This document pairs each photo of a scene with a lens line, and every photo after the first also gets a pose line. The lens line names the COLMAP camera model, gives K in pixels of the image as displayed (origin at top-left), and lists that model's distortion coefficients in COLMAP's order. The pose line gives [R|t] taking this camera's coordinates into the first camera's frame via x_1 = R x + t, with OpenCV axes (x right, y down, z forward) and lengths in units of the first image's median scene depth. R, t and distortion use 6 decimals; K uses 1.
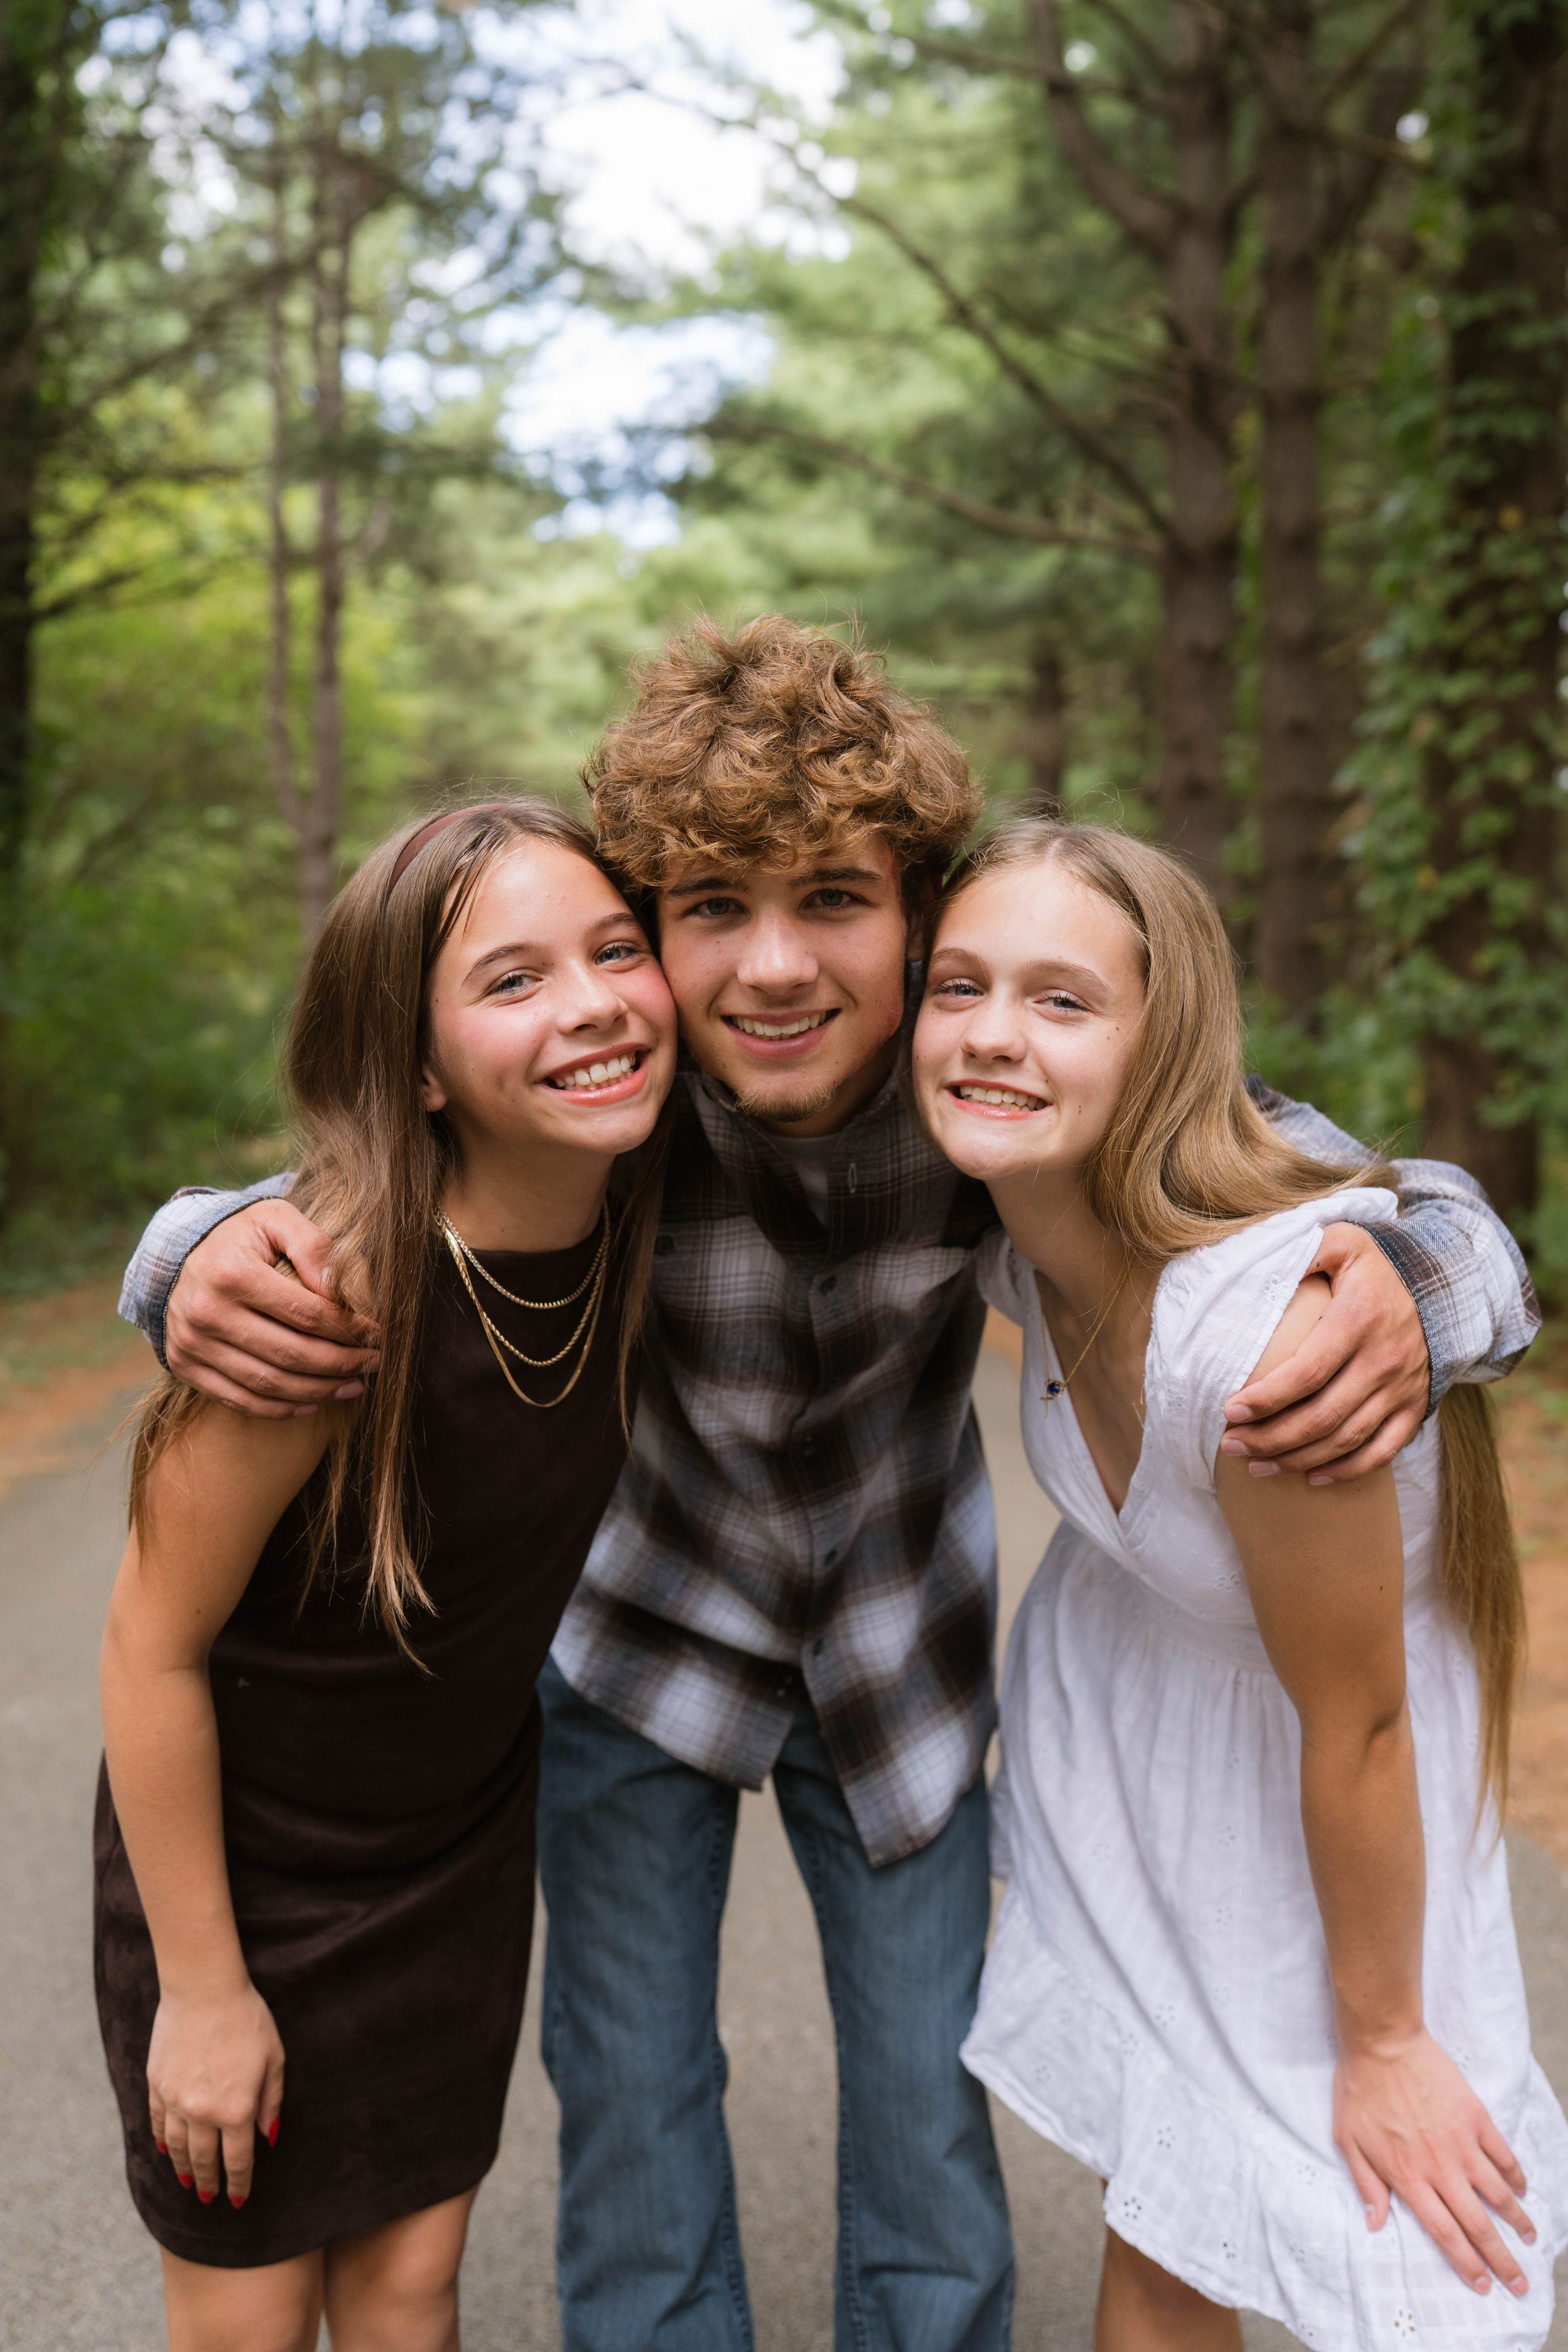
lens RADIAL K [[2240.2, 0, 771.2], [0, 2240.2, 1180.7], [0, 0, 1]] dist [-0.004015, -0.000114]
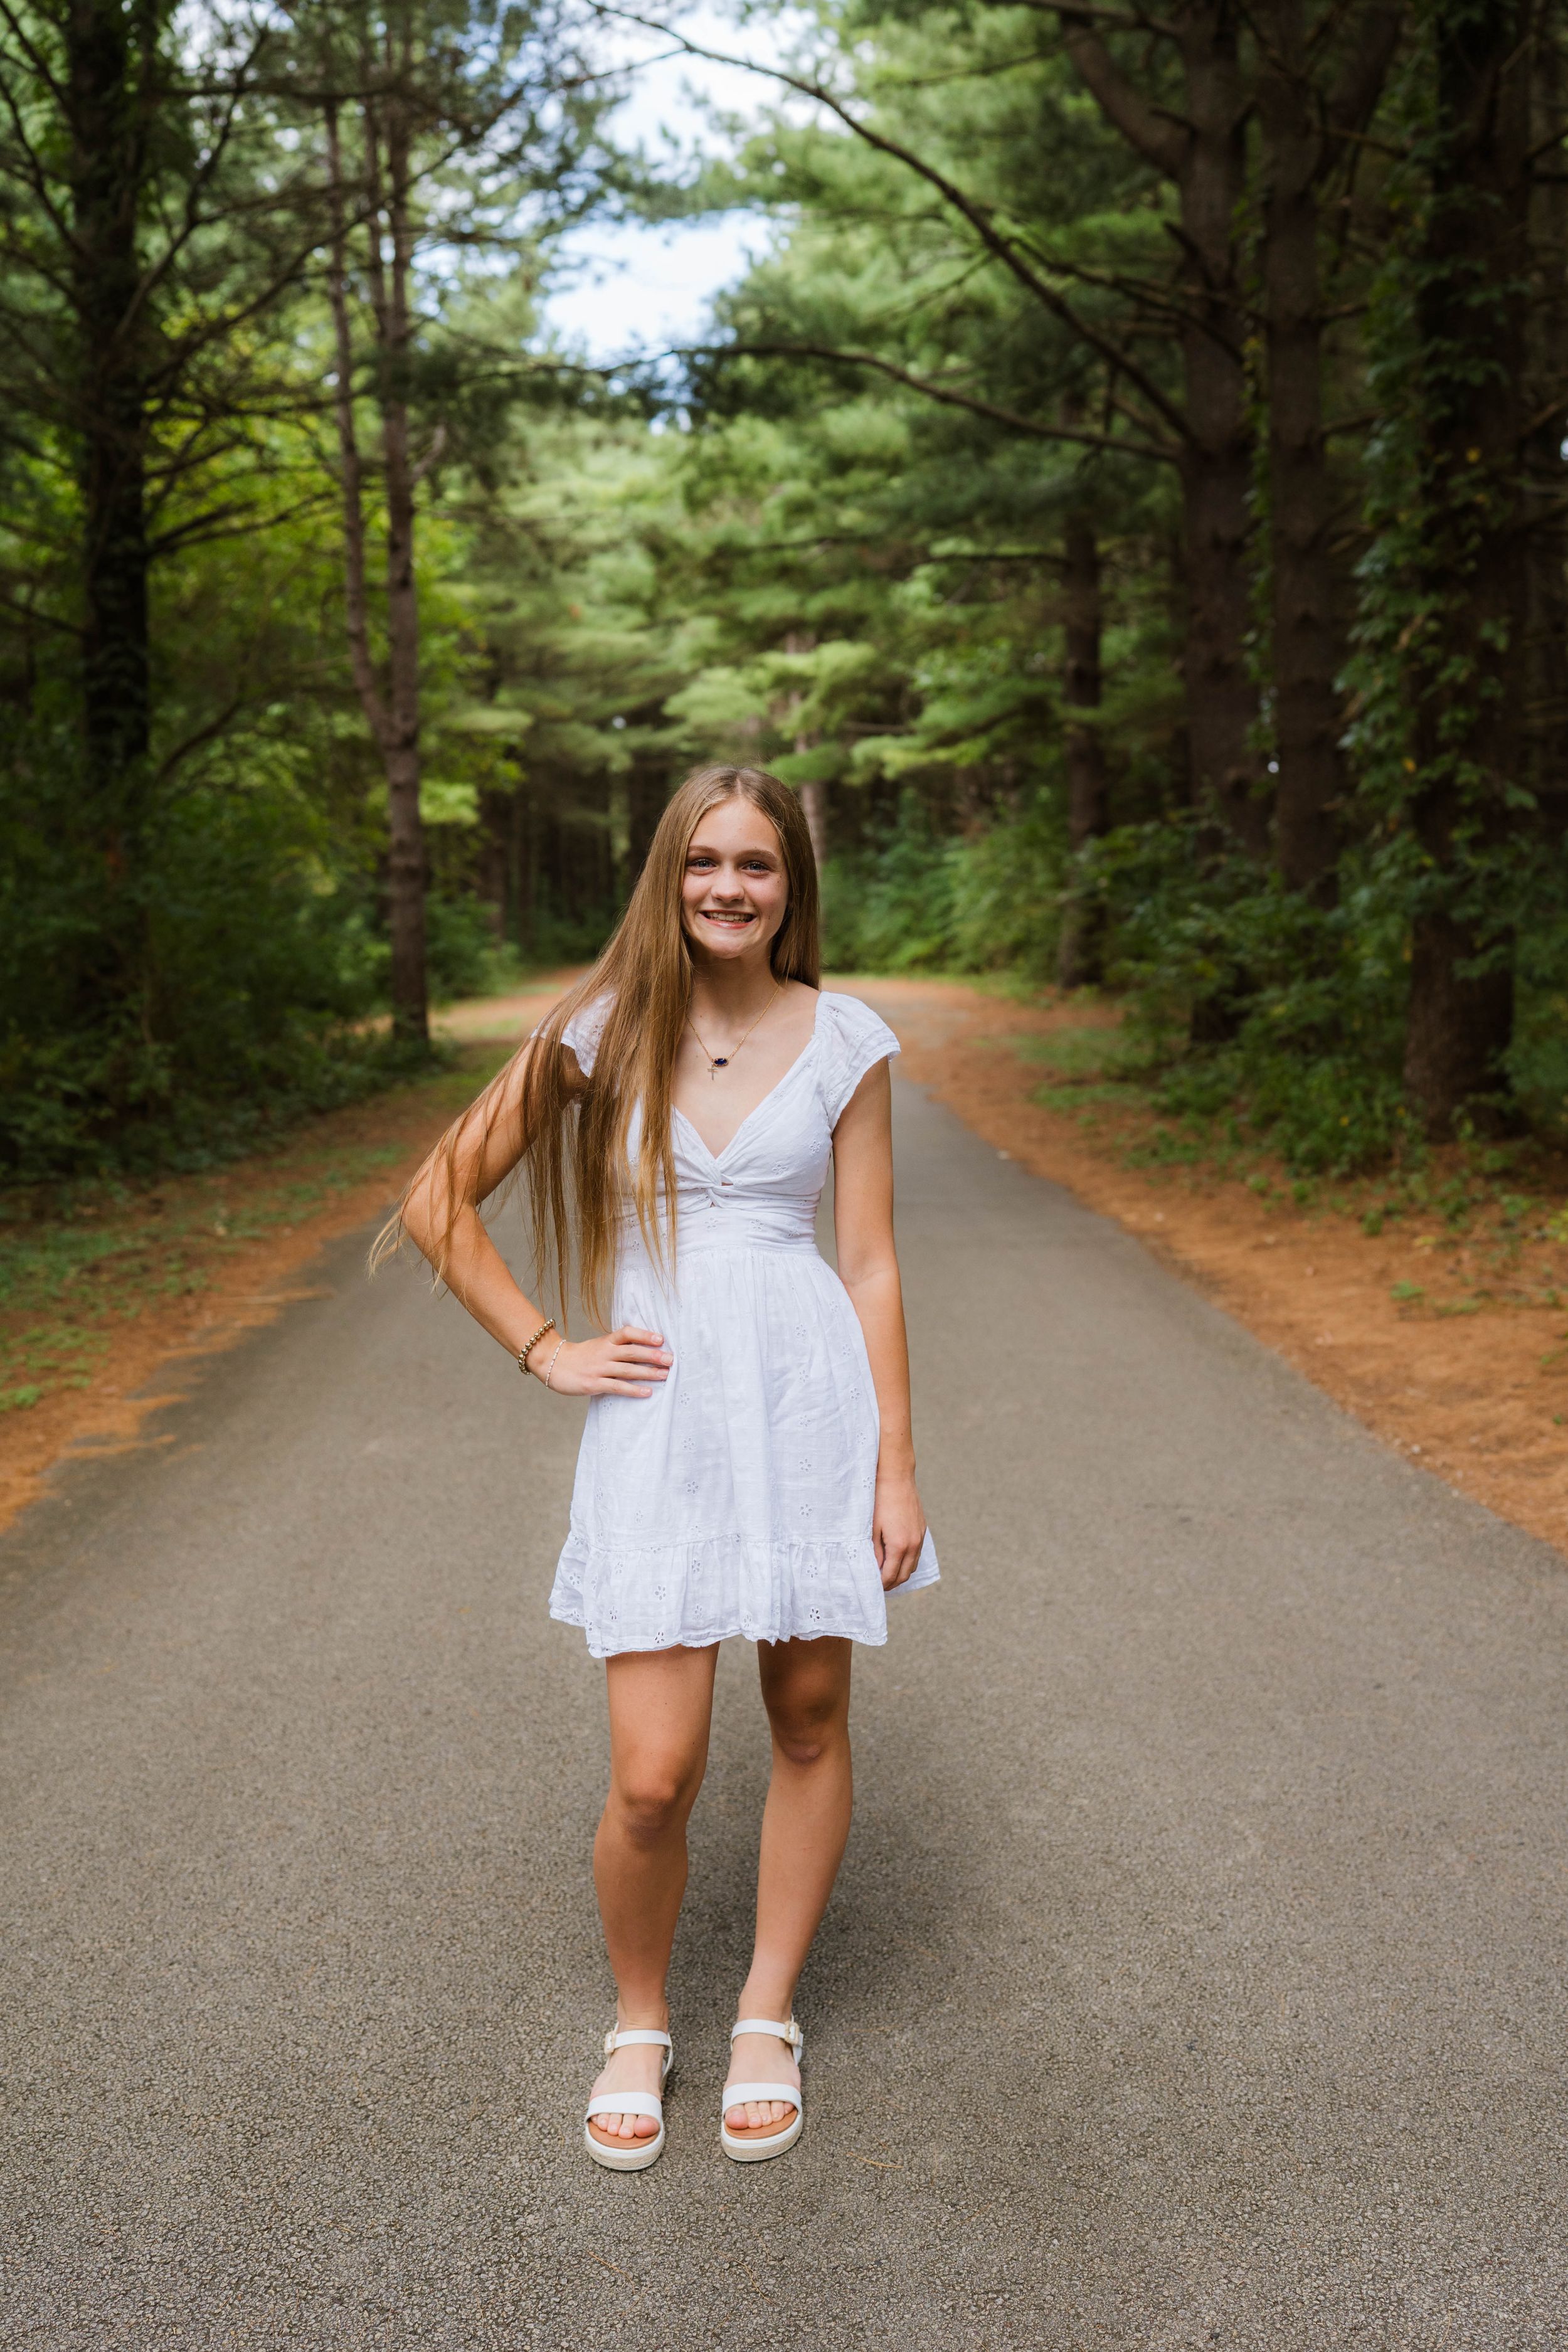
lens RADIAL K [[2251.4, 0, 784.0], [0, 2251.4, 1176.0], [0, 0, 1]] dist [-0.014060, 0.007356]
pose [[0.999176, -0.037314, -0.015957, -0.012187], [0.038198, 0.997512, 0.059246, -0.001390], [0.013707, -0.059806, 0.998116, -0.094174]]
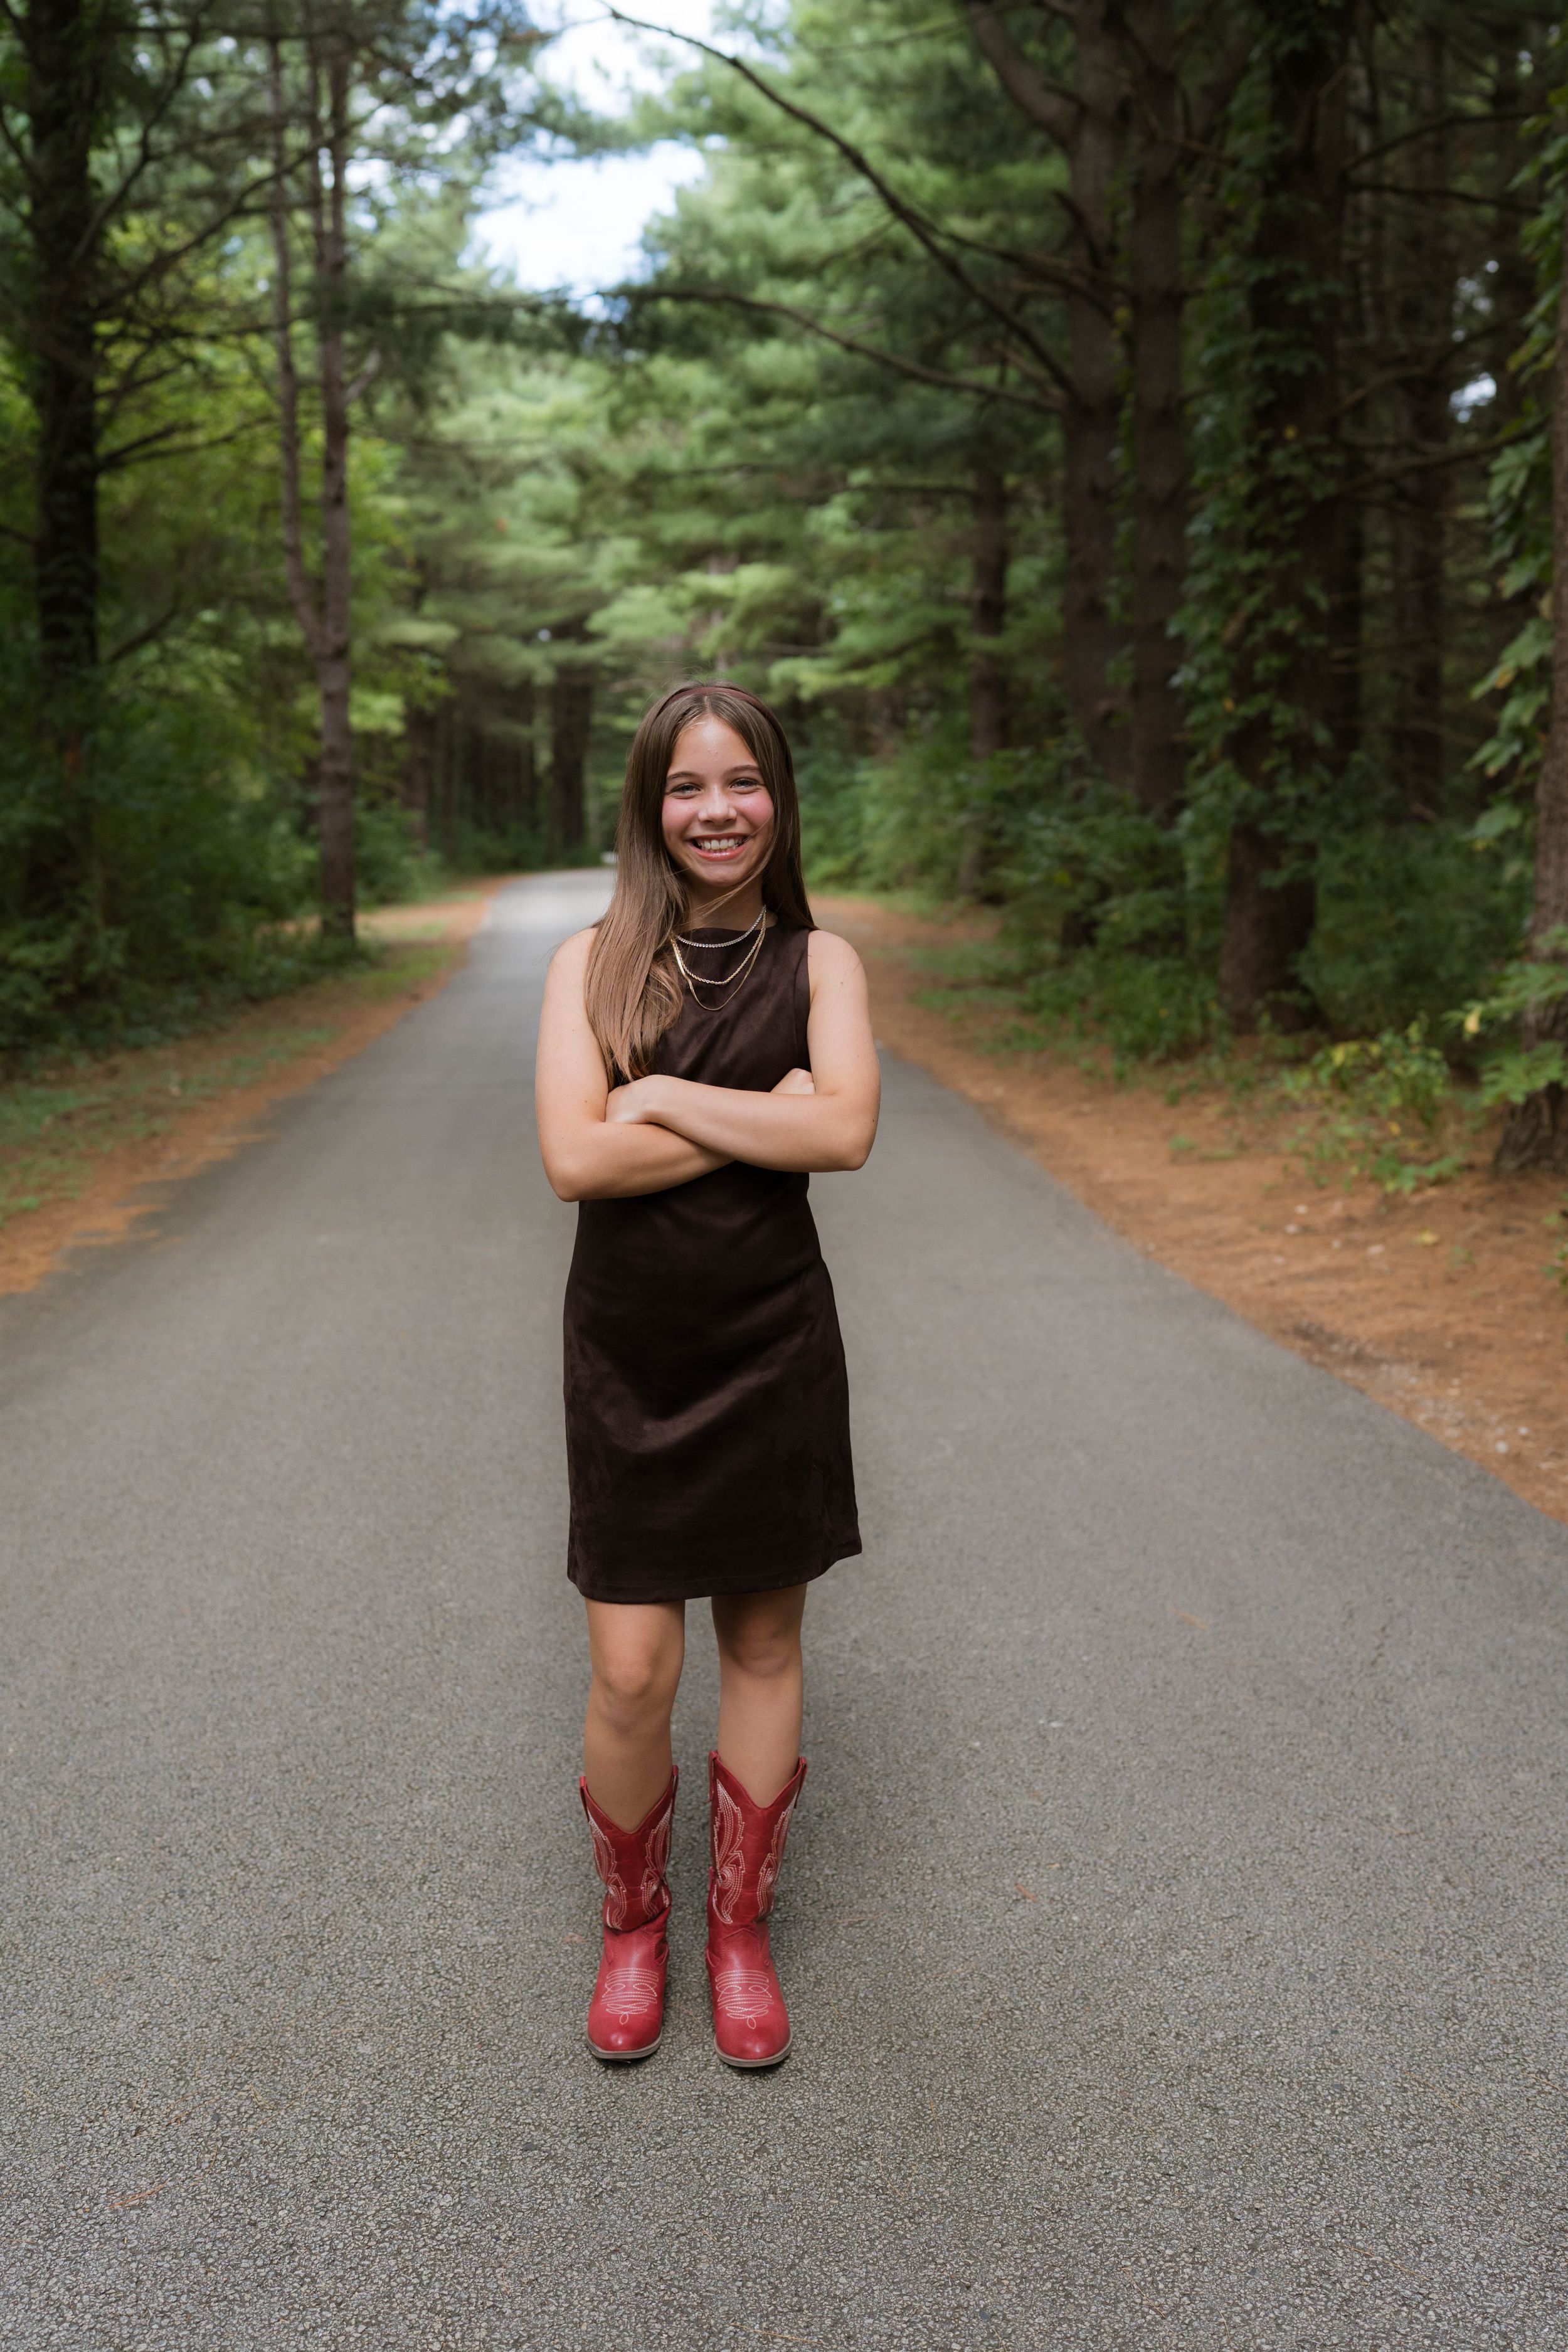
lens RADIAL K [[2251.4, 0, 784.0], [0, 2251.4, 1176.0], [0, 0, 1]] dist [-0.014060, 0.007356]
pose [[0.999664, -0.017253, 0.019355, -0.003275], [0.015329, 0.995310, 0.095515, 0.006684], [-0.020912, -0.095186, 0.995240, -0.176173]]
